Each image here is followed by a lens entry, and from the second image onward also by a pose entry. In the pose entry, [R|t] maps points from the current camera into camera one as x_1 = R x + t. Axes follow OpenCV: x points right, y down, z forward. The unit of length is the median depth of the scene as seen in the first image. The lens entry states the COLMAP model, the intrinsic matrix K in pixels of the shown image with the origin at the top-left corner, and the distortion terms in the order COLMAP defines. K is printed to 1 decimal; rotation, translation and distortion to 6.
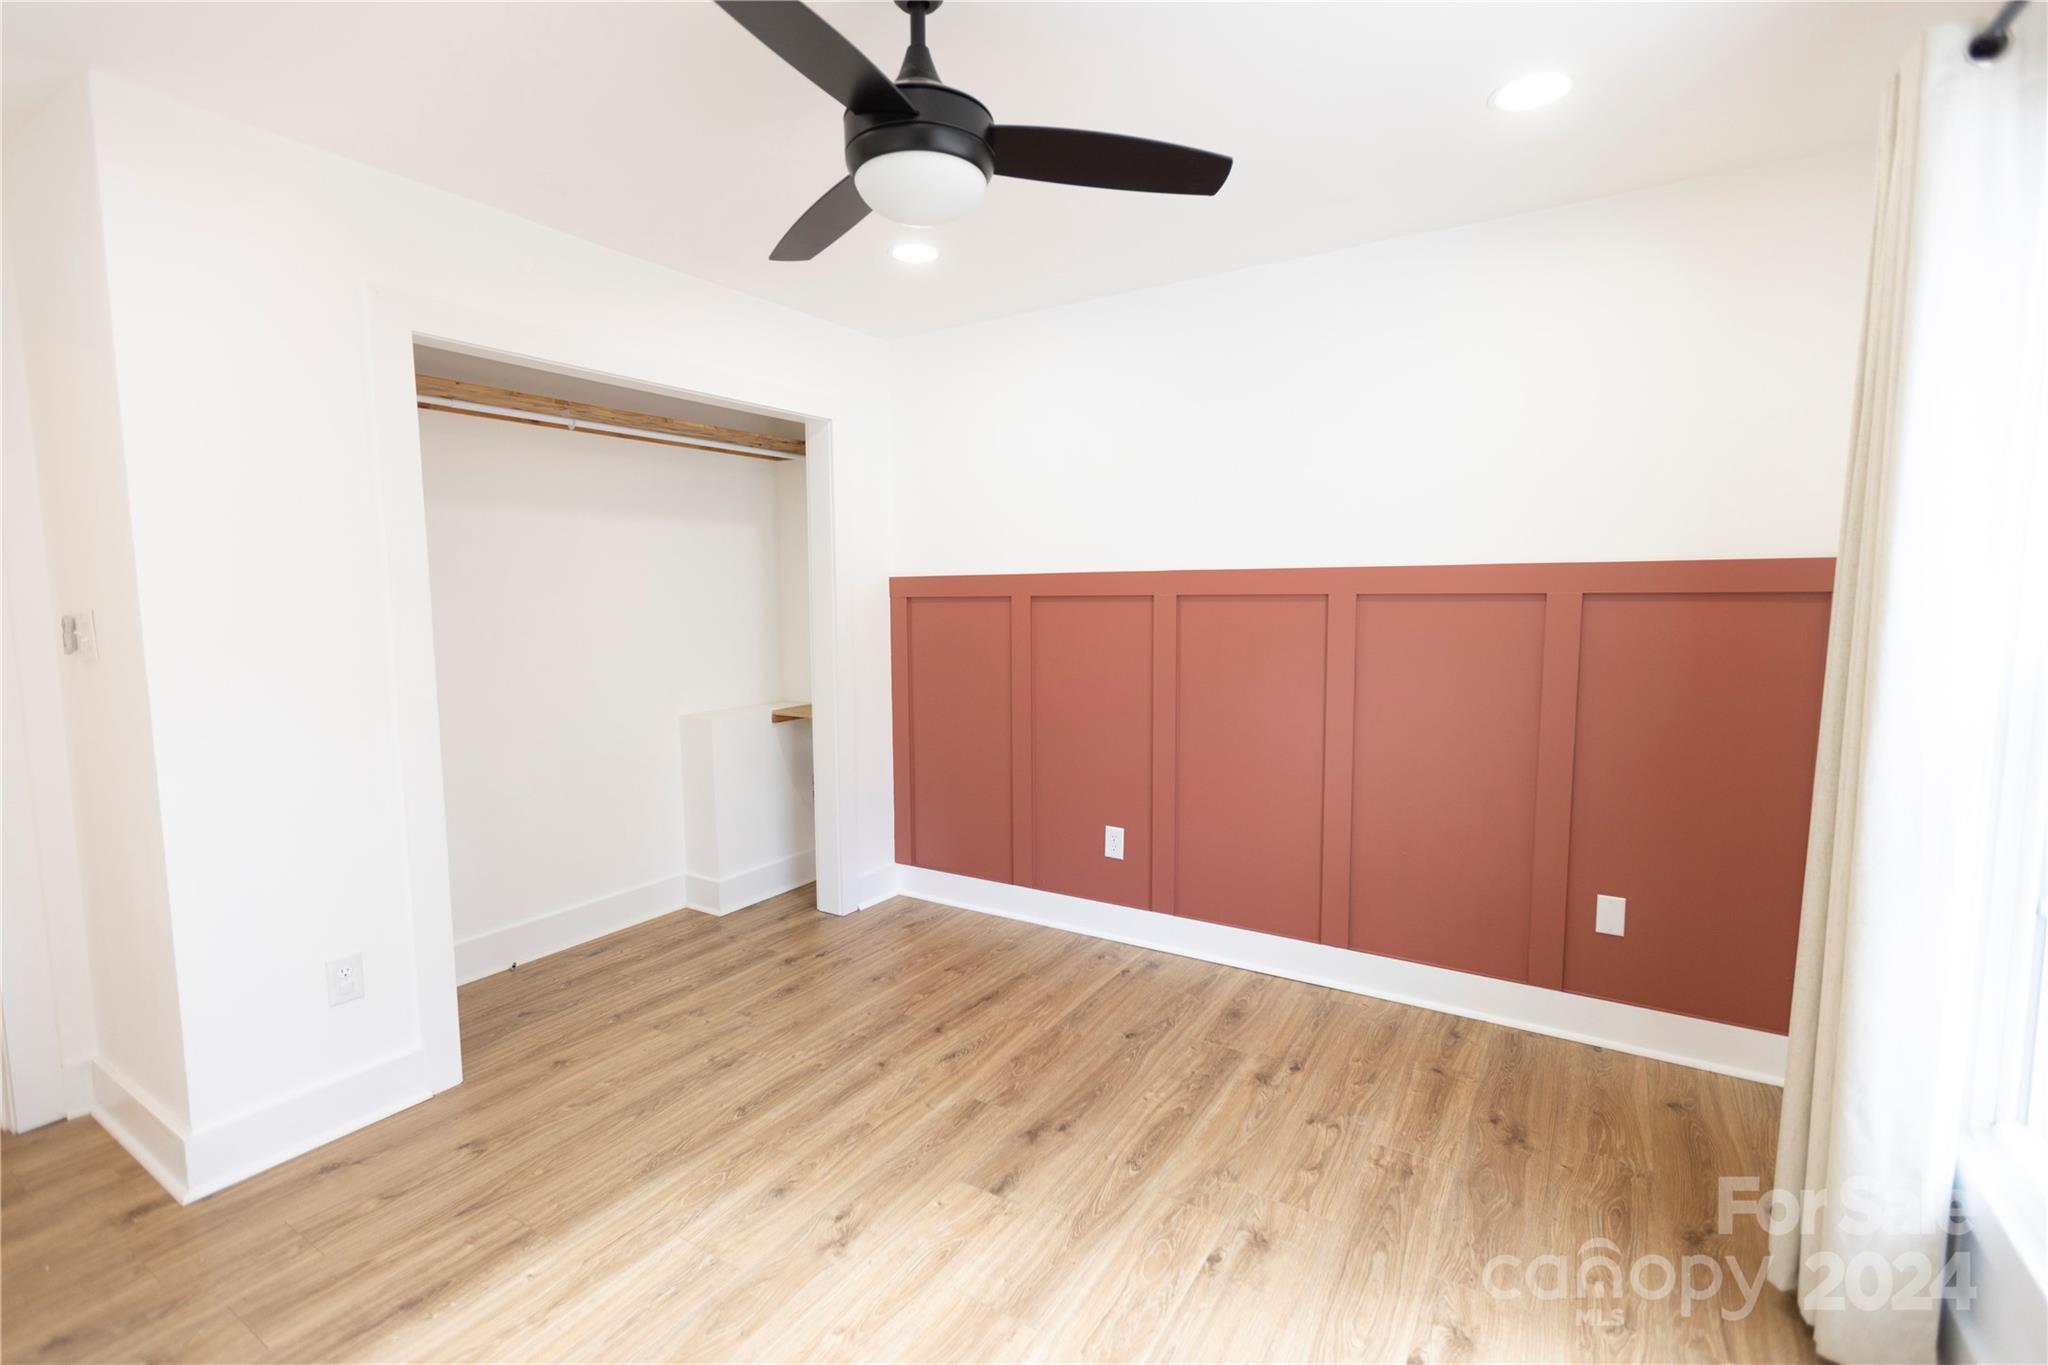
lens RADIAL K [[915.6, 0, 1018.0], [0, 915.6, 679.1], [0, 0, 1]] dist [0.003024, -0.000100]
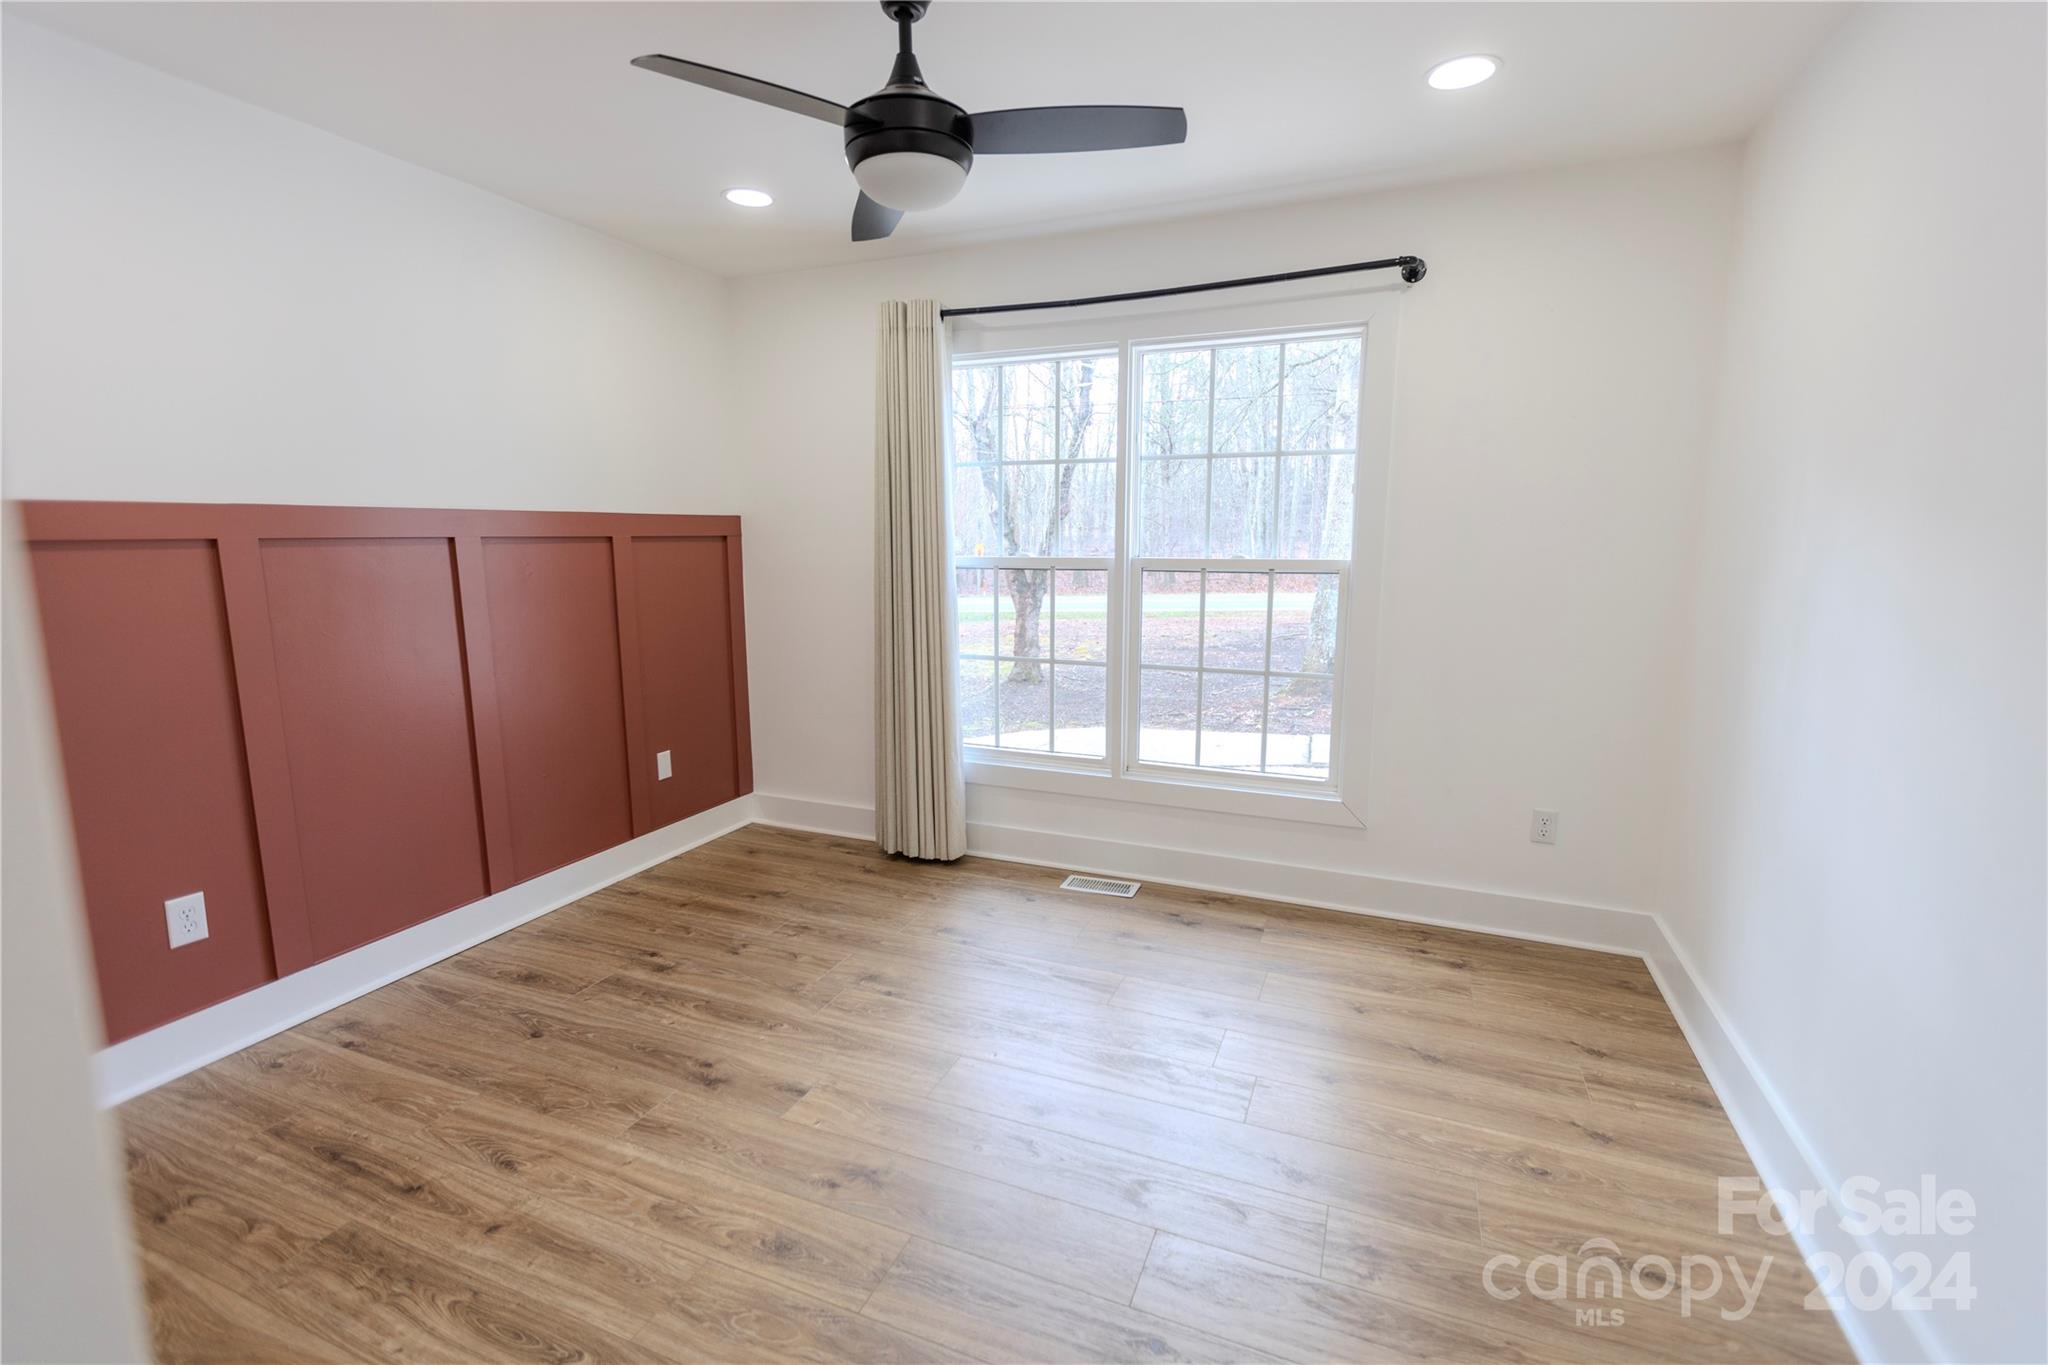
lens RADIAL K [[915.6, 0, 1018.0], [0, 915.6, 679.1], [0, 0, 1]] dist [0.003024, -0.000100]
pose [[-0.166052, -0.149138, 0.974774, -0.830435], [0.097039, 0.981228, 0.166656, -0.057387], [-0.981331, 0.122265, -0.148463, 0.677951]]
